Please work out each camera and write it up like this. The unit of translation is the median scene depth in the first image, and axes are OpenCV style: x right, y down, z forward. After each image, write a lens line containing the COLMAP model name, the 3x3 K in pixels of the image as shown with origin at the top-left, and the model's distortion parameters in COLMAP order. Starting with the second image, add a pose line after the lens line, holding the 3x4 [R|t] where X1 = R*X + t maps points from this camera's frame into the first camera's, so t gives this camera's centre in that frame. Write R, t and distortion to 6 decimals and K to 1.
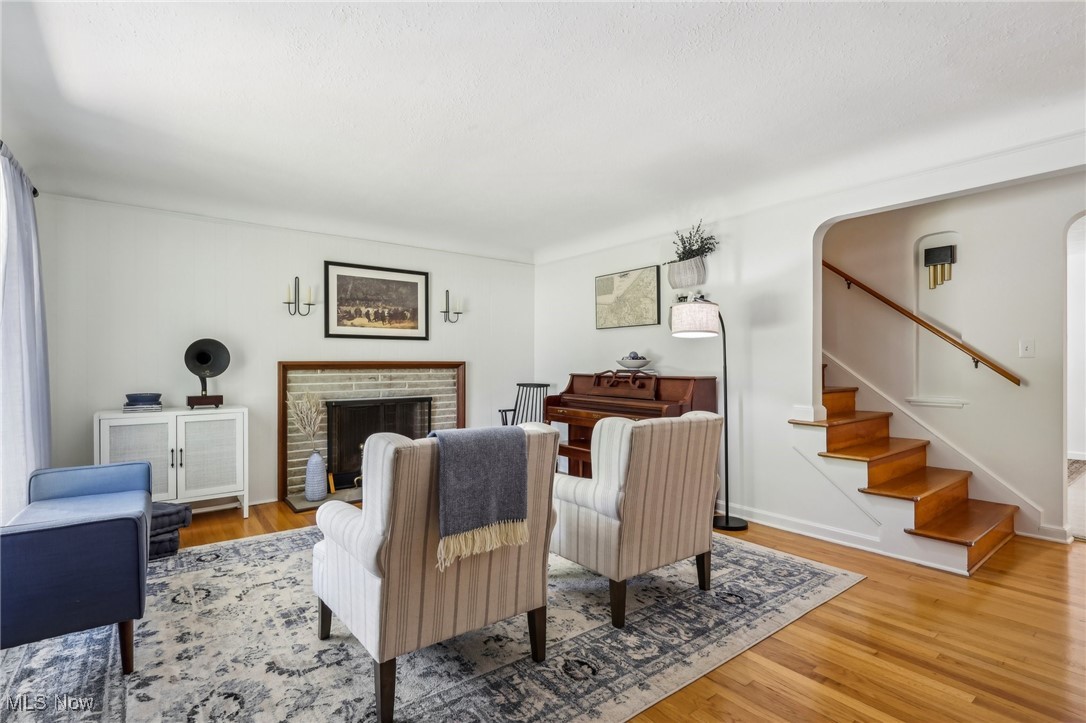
lens RADIAL K [[518.4, 0, 544.0], [0, 518.4, 374.9], [0, 0, 1]] dist [-0.000350, 0.000462]
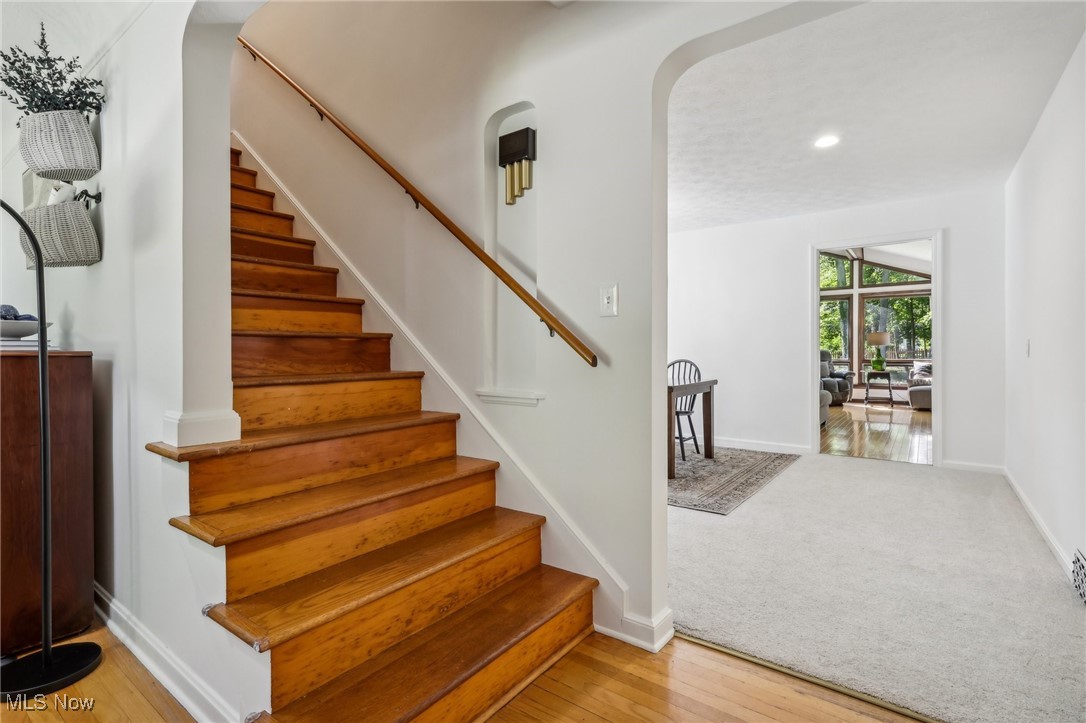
lens RADIAL K [[521.3, 0, 543.0], [0, 521.3, 361.5], [0, 0, 1]] dist [-0.002367, -0.000100]
pose [[0.965287, -0.002340, 0.261182, 0.638731], [0.000023, 0.999961, 0.008878, 0.007936], [-0.261192, -0.008563, 0.965249, 0.419784]]
